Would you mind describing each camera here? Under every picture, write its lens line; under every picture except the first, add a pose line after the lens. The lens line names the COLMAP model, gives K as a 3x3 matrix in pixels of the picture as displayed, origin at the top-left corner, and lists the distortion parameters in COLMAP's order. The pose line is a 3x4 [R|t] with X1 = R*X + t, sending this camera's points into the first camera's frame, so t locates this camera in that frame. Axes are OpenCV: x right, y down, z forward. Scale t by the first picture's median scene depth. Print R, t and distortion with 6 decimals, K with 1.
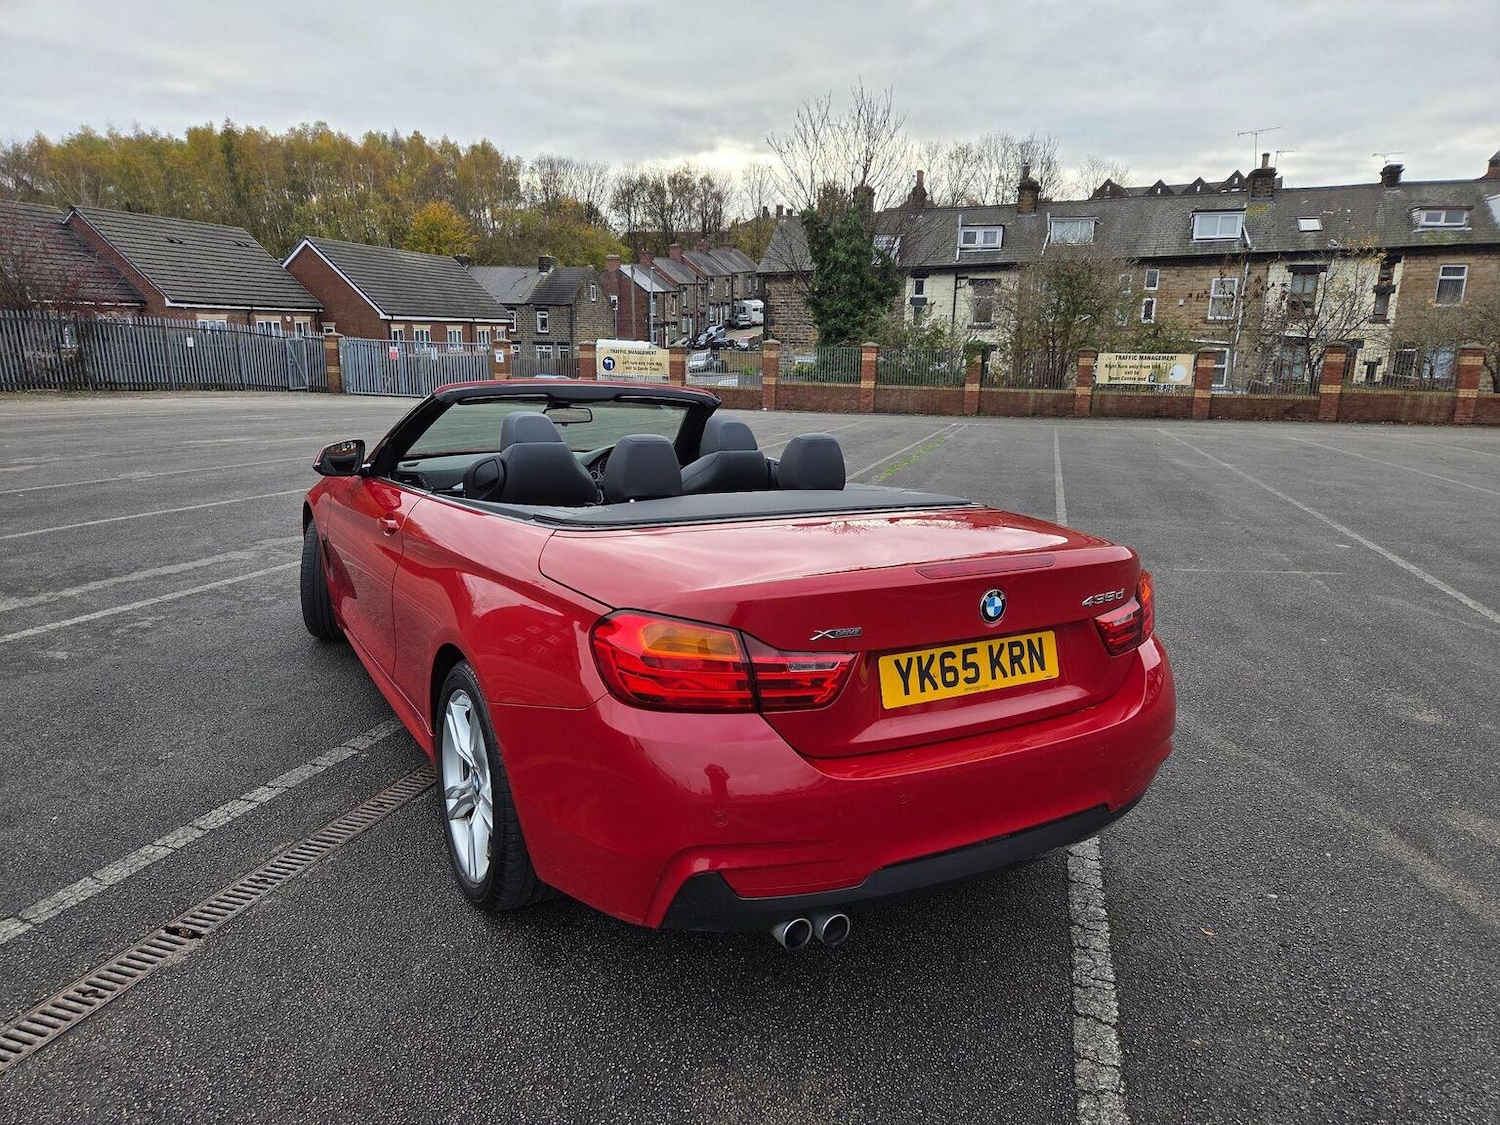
lens RADIAL K [[998.7, 0, 759.3], [0, 998.7, 566.3], [0, 0, 1]] dist [0.078240, -0.064177]
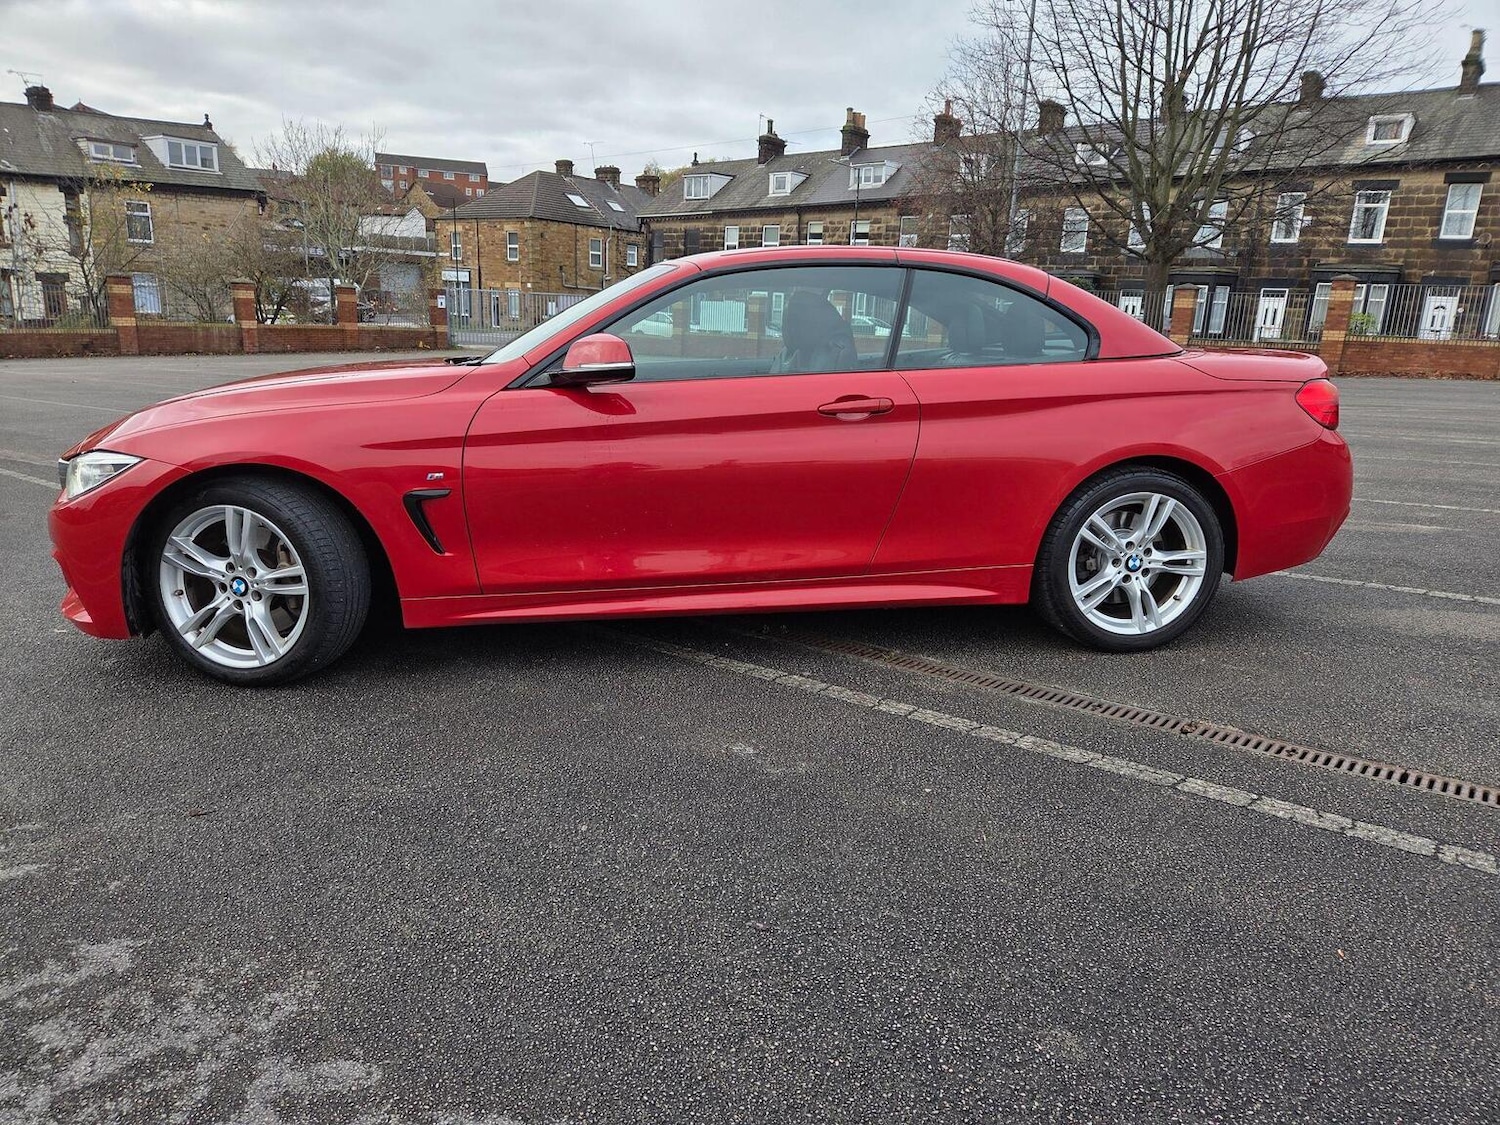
lens RADIAL K [[998.7, 0, 759.3], [0, 998.7, 566.3], [0, 0, 1]] dist [0.078240, -0.064177]
pose [[0.372991, -0.235170, 0.897537, -0.112864], [0.184462, 0.966831, 0.176669, -0.006951], [-0.909314, 0.099666, 0.403999, 0.063093]]
